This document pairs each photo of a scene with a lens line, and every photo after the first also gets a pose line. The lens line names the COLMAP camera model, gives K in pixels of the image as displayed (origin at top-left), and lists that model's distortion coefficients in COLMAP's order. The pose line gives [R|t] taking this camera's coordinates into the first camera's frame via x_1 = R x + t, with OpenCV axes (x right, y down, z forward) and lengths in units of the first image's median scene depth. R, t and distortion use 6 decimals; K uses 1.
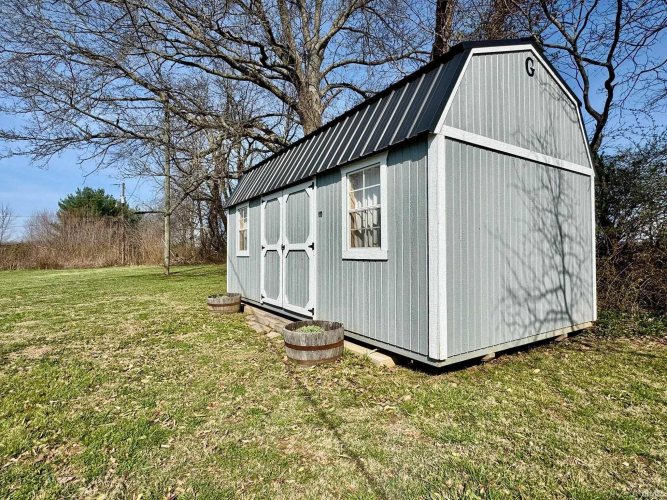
lens RADIAL K [[360.3, 0, 332.4], [0, 360.3, 249.0], [0, 0, 1]] dist [-0.001890, 0.003208]
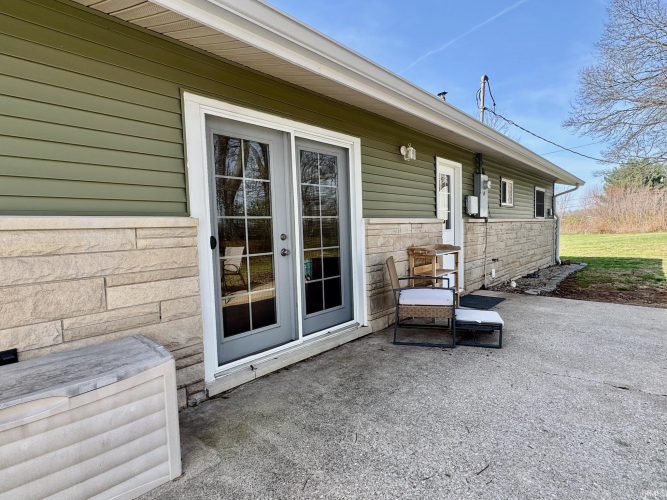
lens RADIAL K [[360.3, 0, 332.3], [0, 360.3, 251.5], [0, 0, 1]] dist [-0.001890, 0.003208]
pose [[0.287296, 0.058797, -0.956036, 0.625665], [0.035523, 0.996774, 0.071977, -0.034903], [0.957183, -0.054640, 0.284281, -1.032540]]
